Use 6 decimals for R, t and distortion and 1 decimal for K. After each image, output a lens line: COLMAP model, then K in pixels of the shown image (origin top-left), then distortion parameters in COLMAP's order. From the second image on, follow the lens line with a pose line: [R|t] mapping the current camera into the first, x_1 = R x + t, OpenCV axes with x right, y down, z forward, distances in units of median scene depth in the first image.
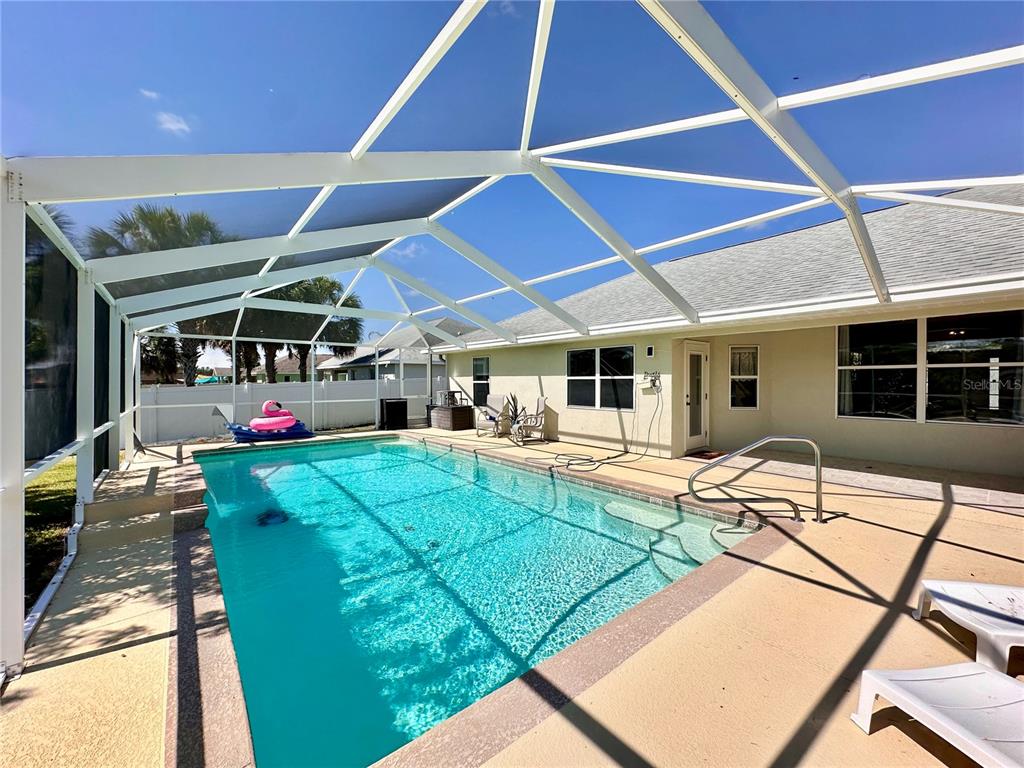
lens RADIAL K [[409.3, 0, 510.2], [0, 409.3, 383.1], [0, 0, 1]] dist [-0.003458, 0.000406]
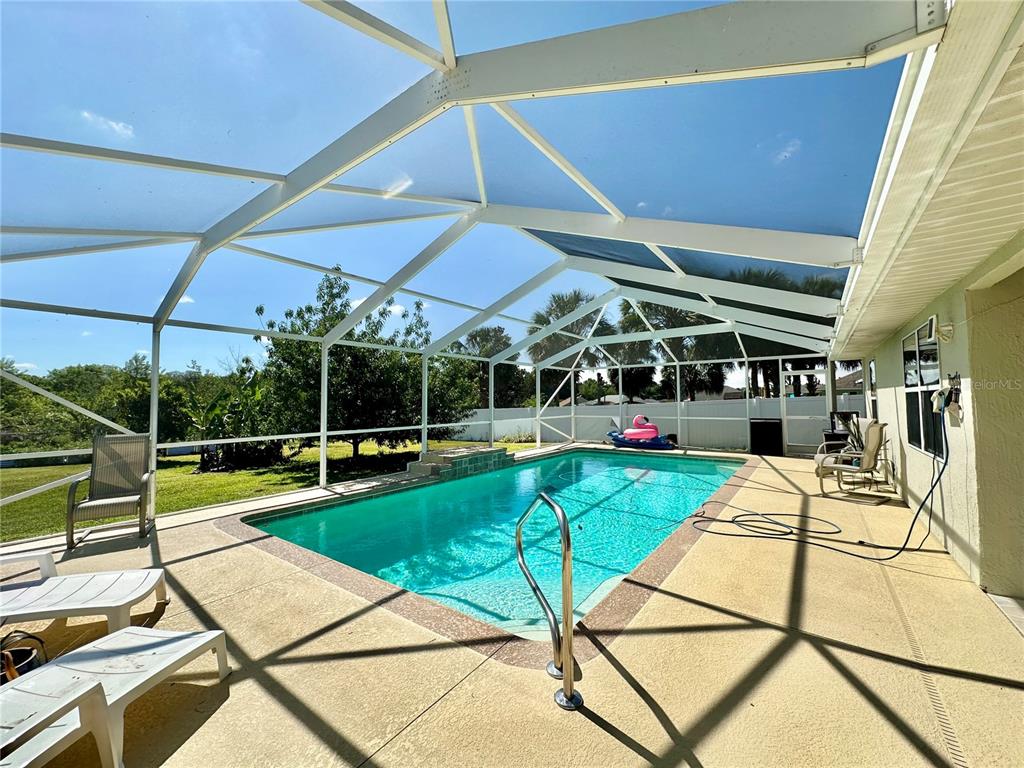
lens RADIAL K [[409.3, 0, 510.5], [0, 409.3, 381.7], [0, 0, 1]] dist [-0.003458, 0.000406]
pose [[0.242659, -0.046938, -0.968975, 0.527390], [0.002971, 0.998860, -0.047642, 0.001233], [0.970107, 0.008682, 0.242522, 0.359210]]
